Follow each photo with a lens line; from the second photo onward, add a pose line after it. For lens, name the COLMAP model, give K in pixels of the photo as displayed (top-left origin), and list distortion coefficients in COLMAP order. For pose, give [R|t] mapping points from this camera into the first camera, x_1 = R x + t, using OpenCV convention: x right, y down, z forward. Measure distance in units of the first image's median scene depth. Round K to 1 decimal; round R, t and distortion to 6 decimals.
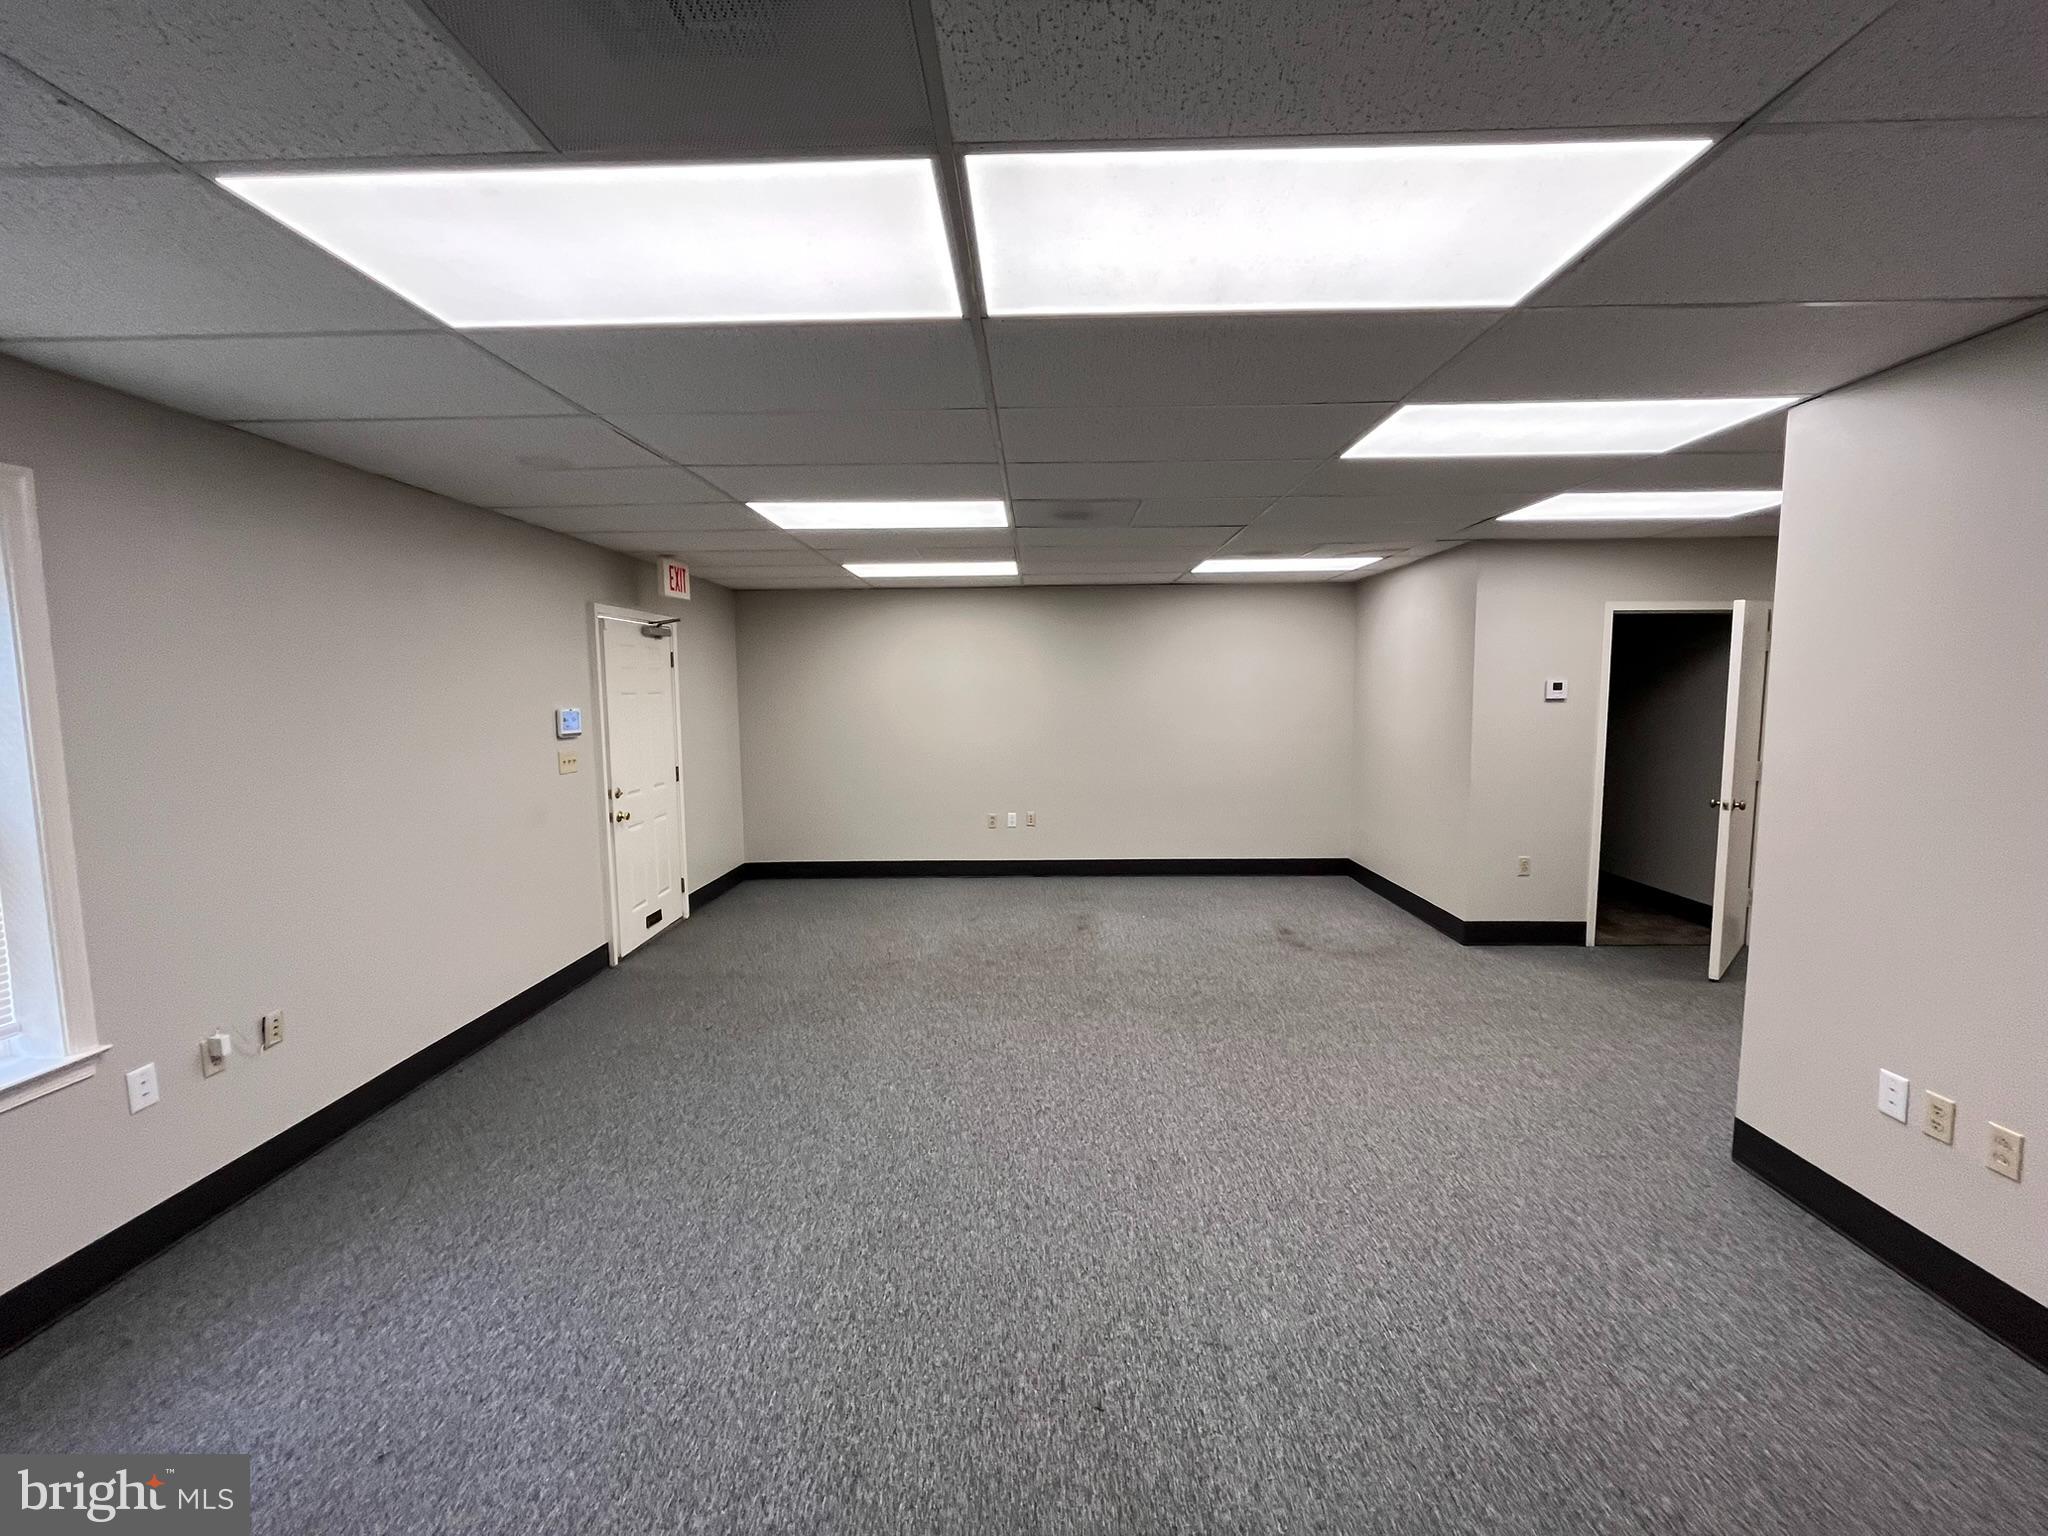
lens RADIAL K [[833.0, 0, 1024.0], [0, 833.0, 768.0], [0, 0, 1]] dist [0.000626, -0.000212]
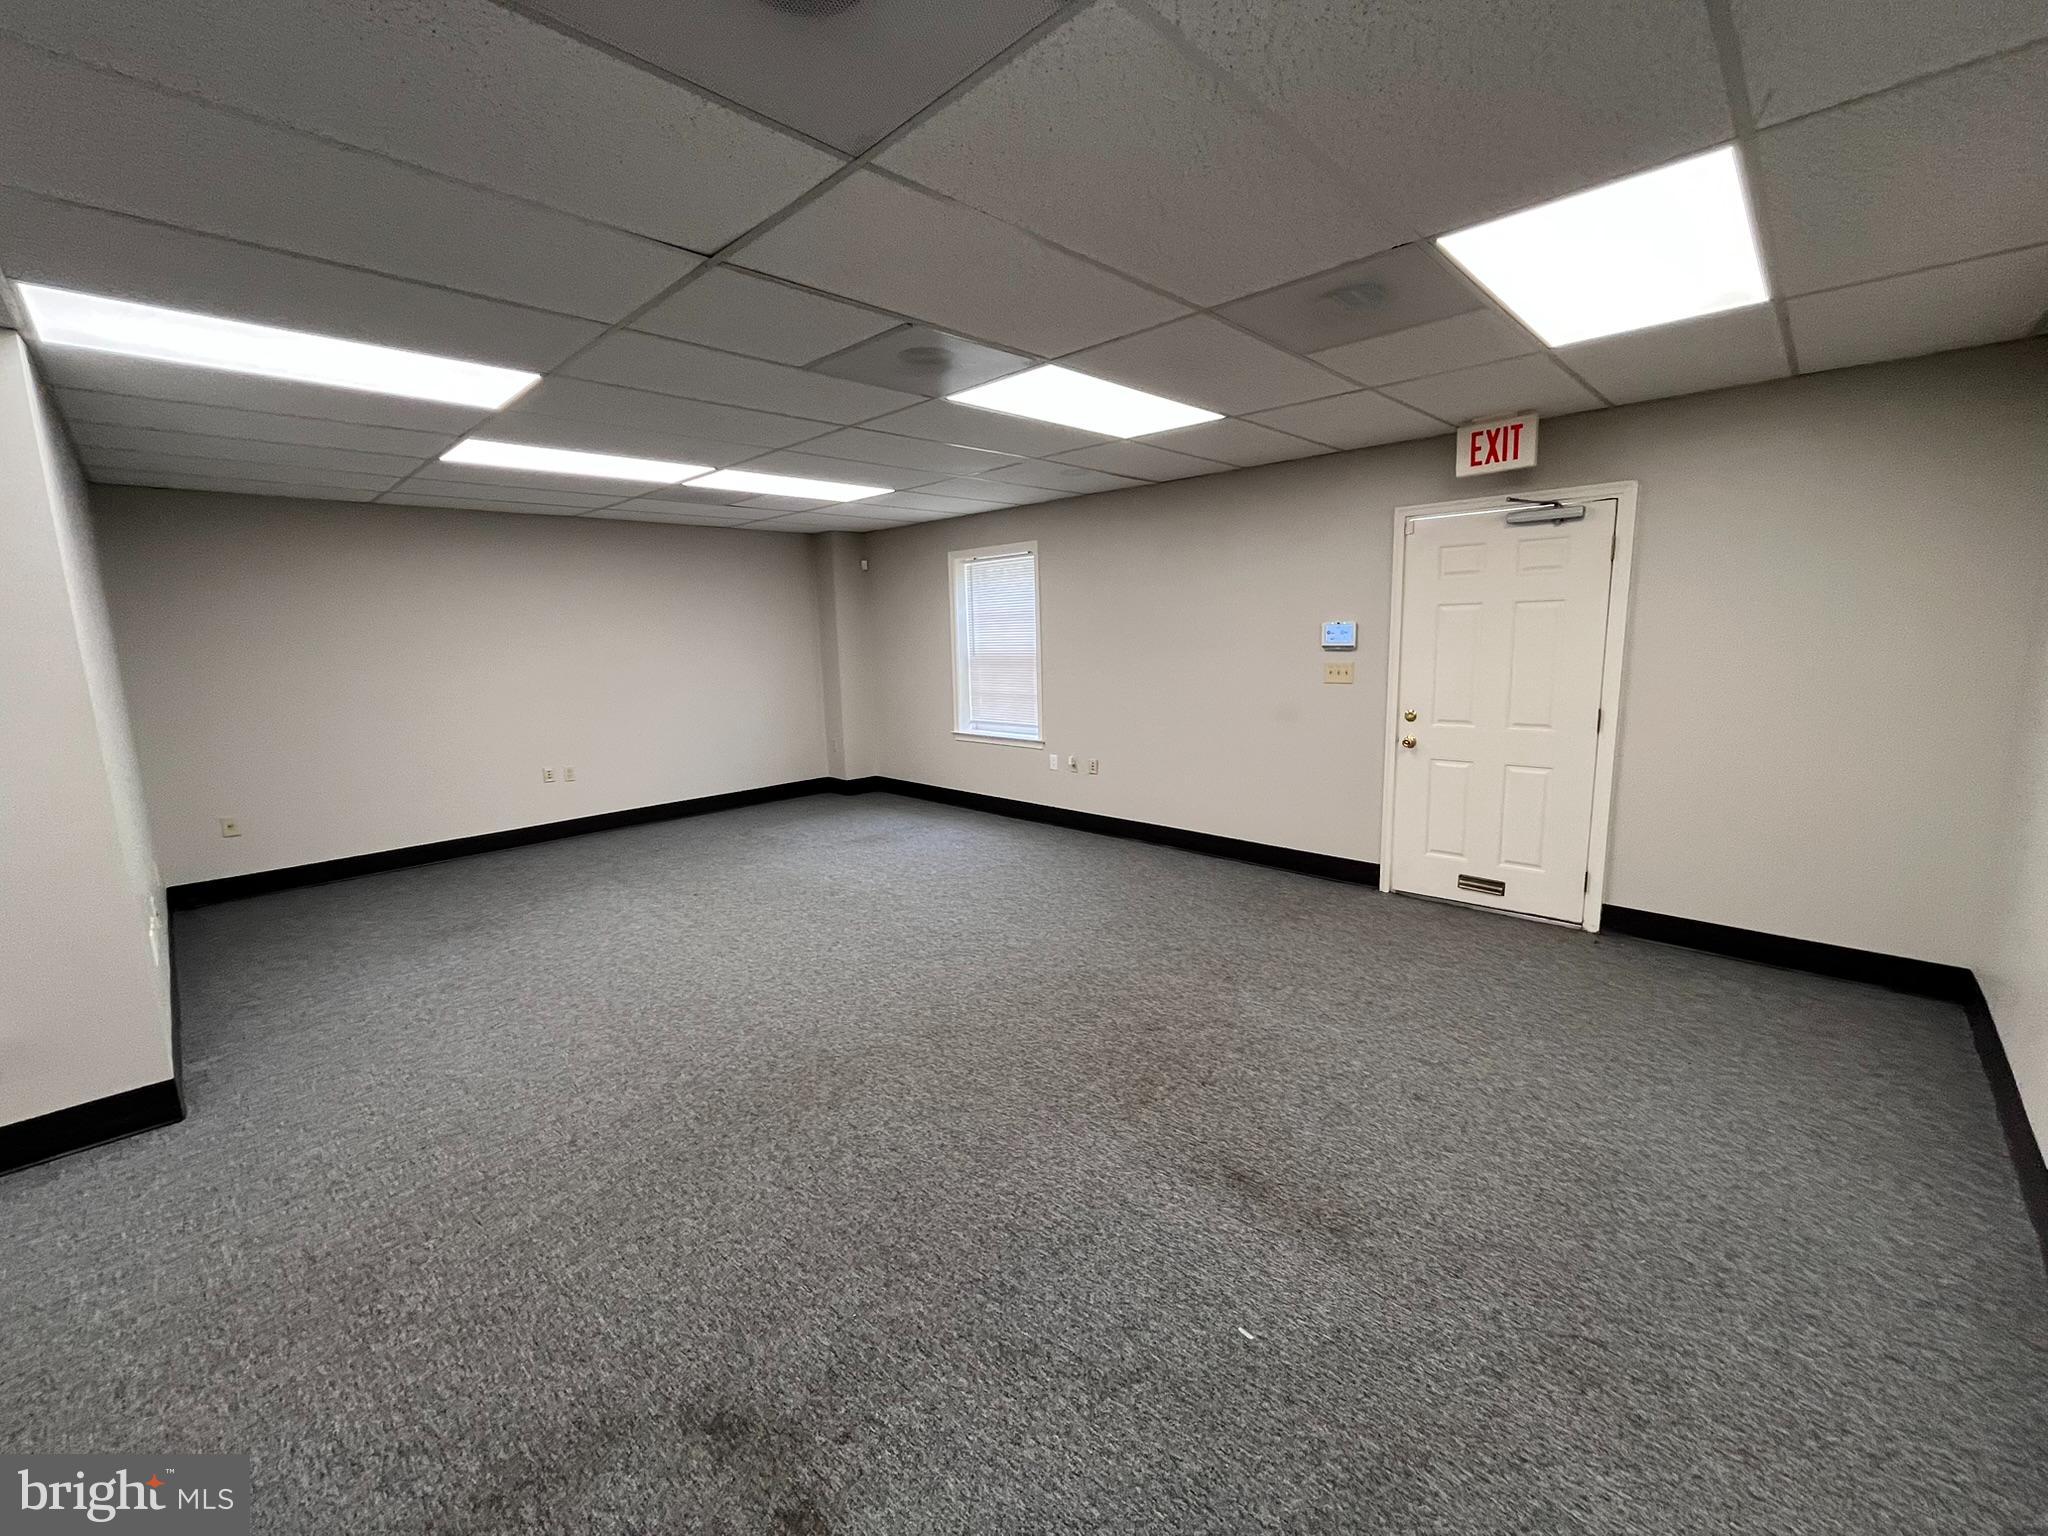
lens RADIAL K [[833.0, 0, 1024.0], [0, 833.0, 768.0], [0, 0, 1]] dist [0.000626, -0.000212]
pose [[-0.682388, 0.148713, -0.715703, 0.531493], [-0.036421, 0.970955, 0.236476, -0.131968], [0.730082, 0.187435, -0.657151, 1.496851]]
